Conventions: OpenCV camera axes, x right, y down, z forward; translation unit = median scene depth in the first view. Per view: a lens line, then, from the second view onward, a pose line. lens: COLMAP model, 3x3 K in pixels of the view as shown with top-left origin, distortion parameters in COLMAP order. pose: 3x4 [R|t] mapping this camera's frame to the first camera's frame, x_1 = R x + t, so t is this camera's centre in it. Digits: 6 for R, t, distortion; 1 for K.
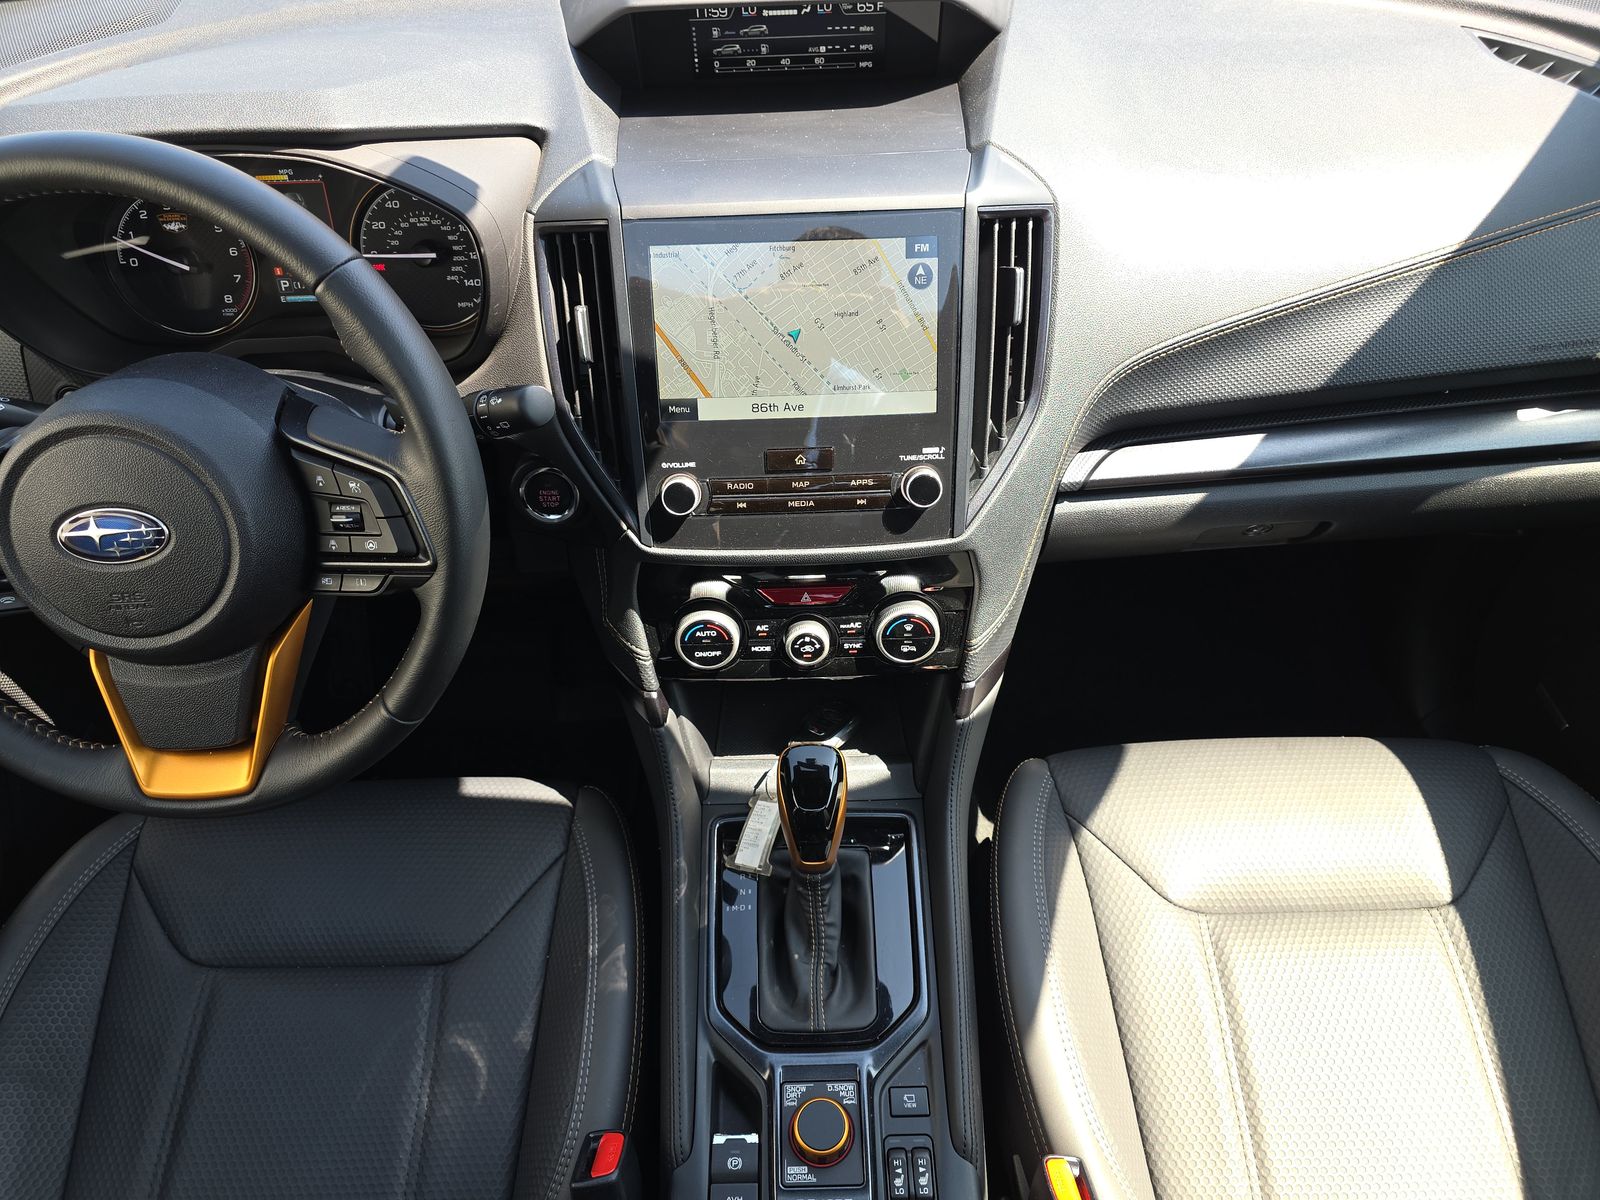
lens RADIAL K [[1074.4, 0, 808.5], [0, 1074.4, 599.9], [0, 0, 1]] dist [0.023531, -0.029948]
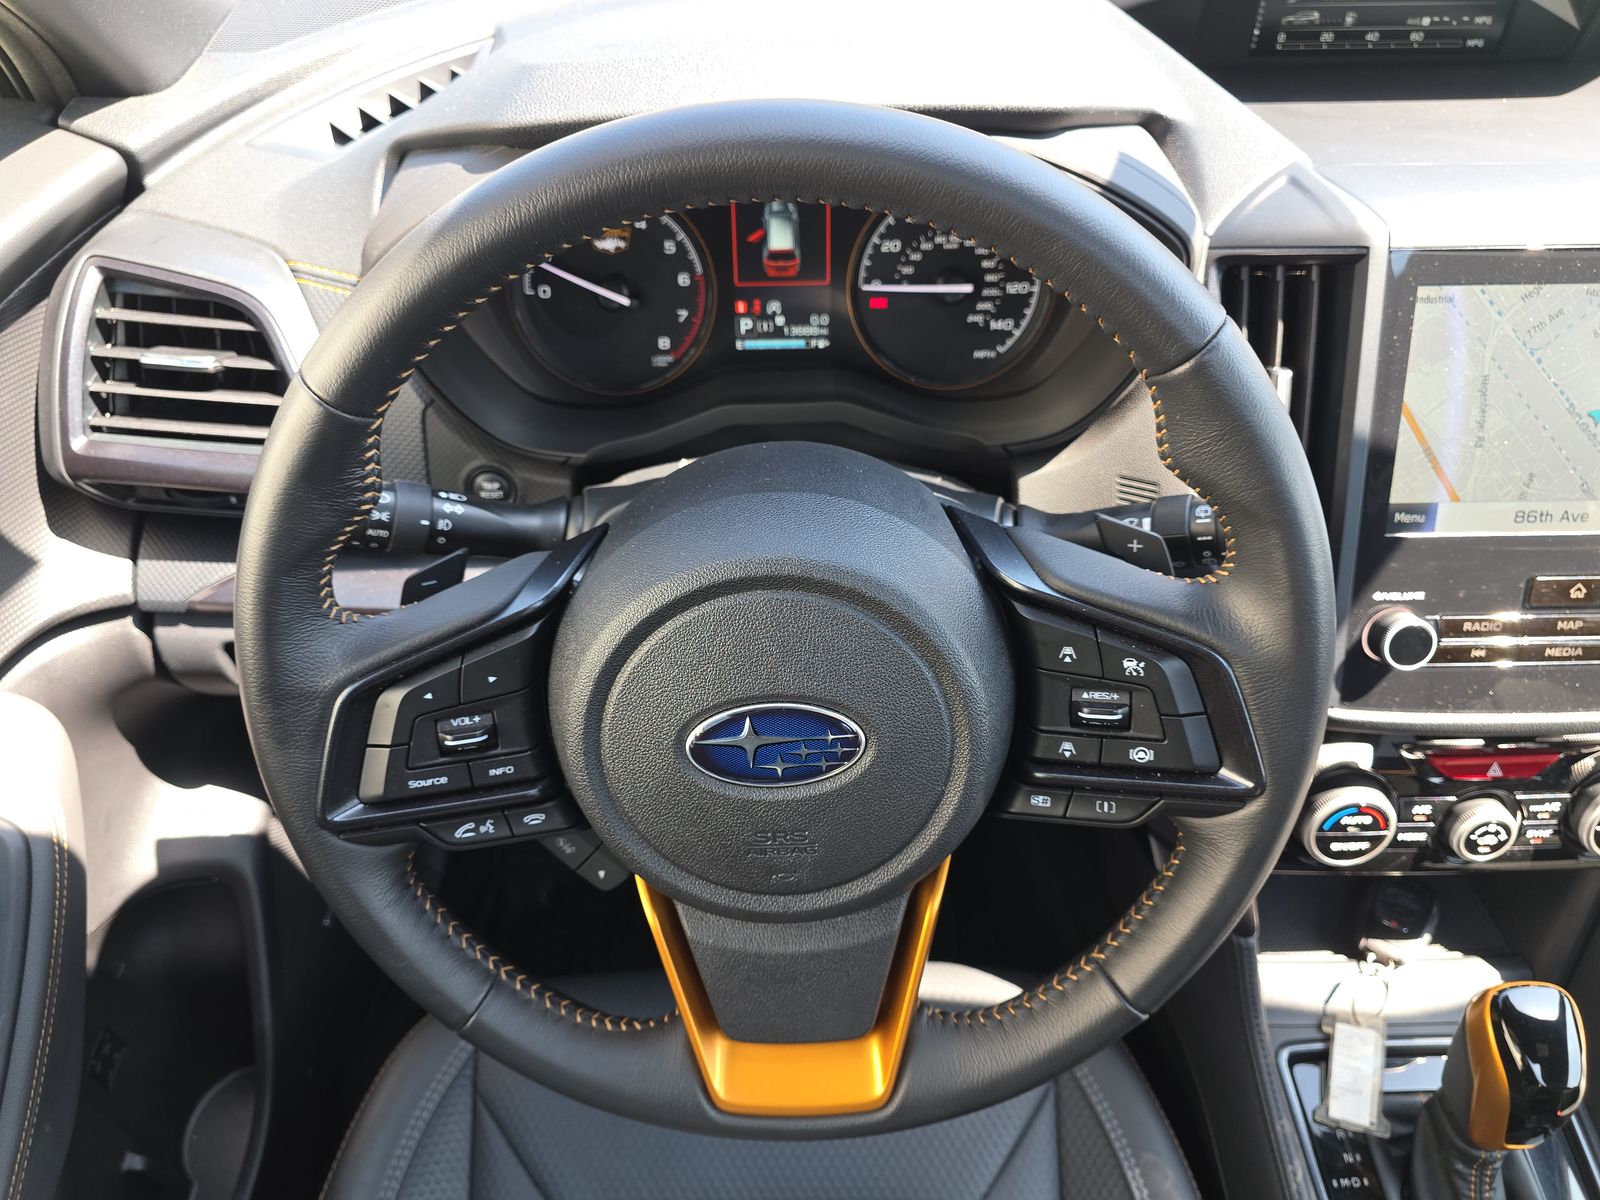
lens RADIAL K [[1074.4, 0, 786.1], [0, 1074.4, 596.3], [0, 0, 1]] dist [0.023531, -0.029948]
pose [[0.999894, 0.013636, 0.005133, -0.475062], [-0.013578, 0.999846, -0.011122, -0.102720], [-0.005284, 0.011051, 0.999925, 0.277689]]
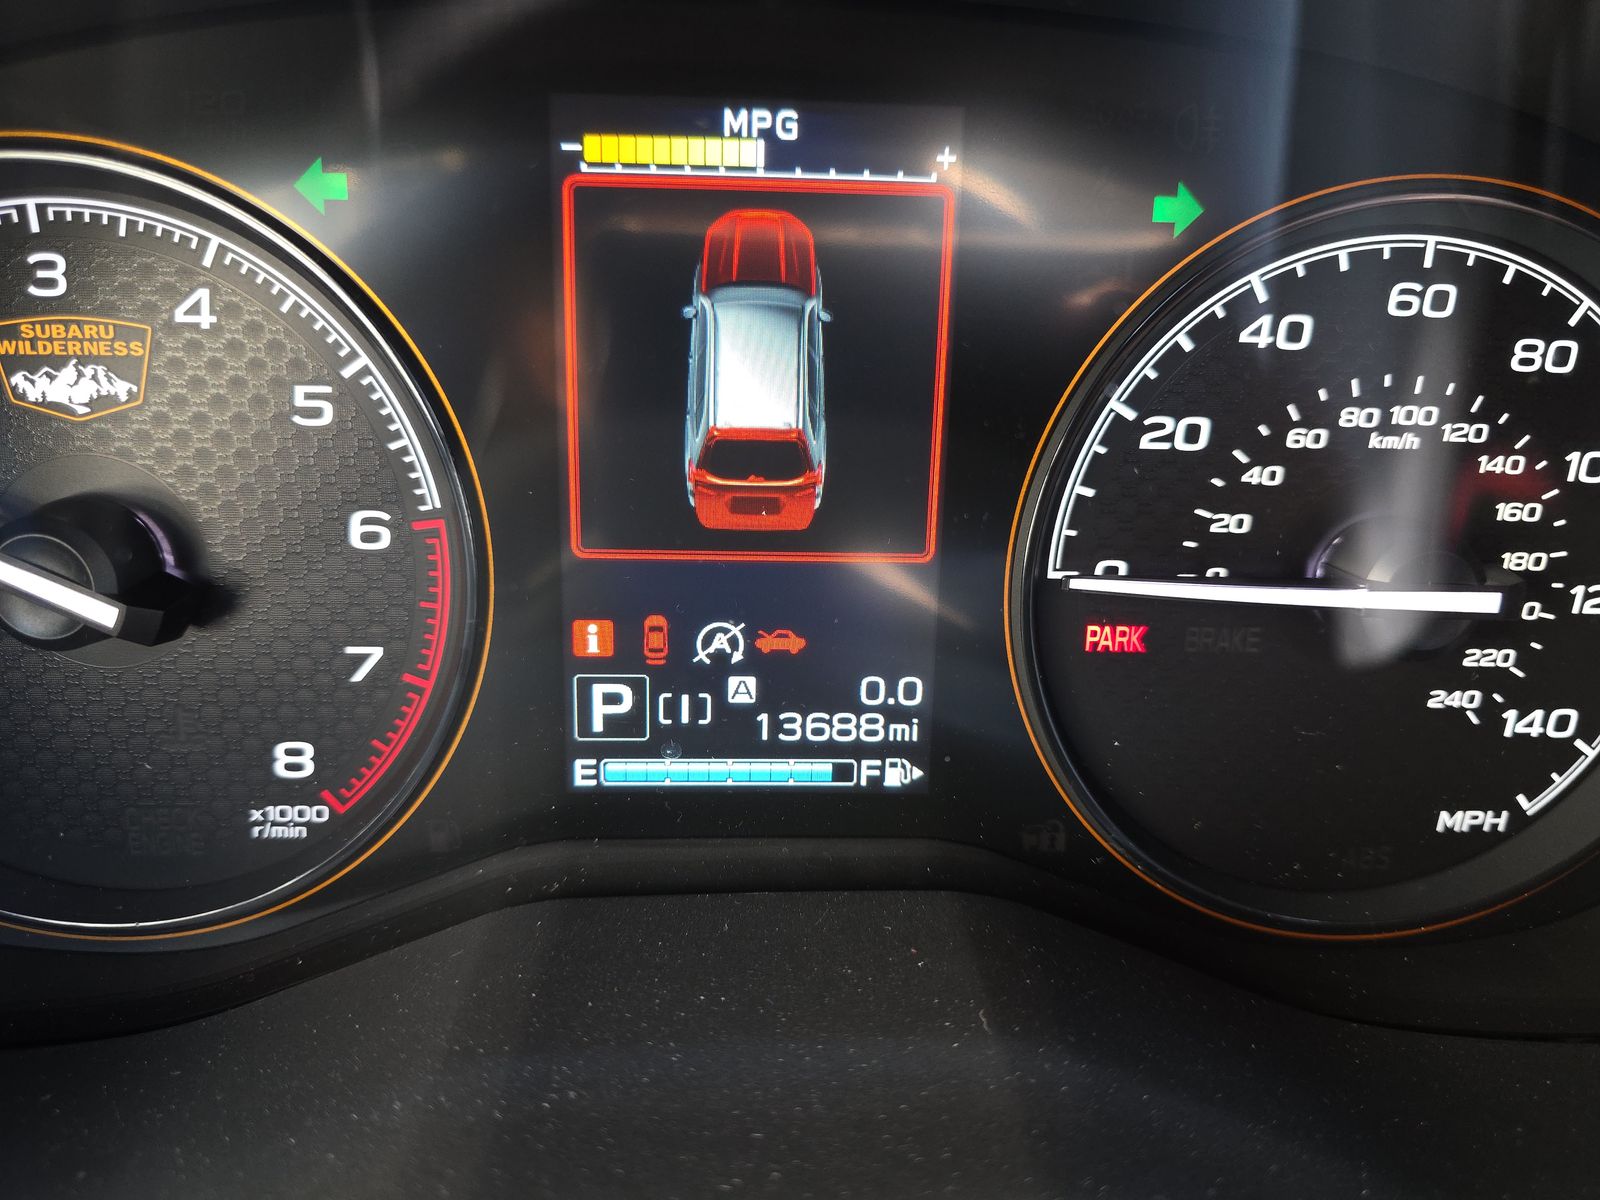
lens RADIAL K [[1074.4, 0, 792.2], [0, 1074.4, 604.7], [0, 0, 1]] dist [0.023531, -0.029948]
pose [[0.996480, 0.041749, 0.072690, -0.484060], [-0.025416, 0.976809, -0.212597, -0.278573], [-0.079880, 0.210001, 0.974432, 0.835176]]
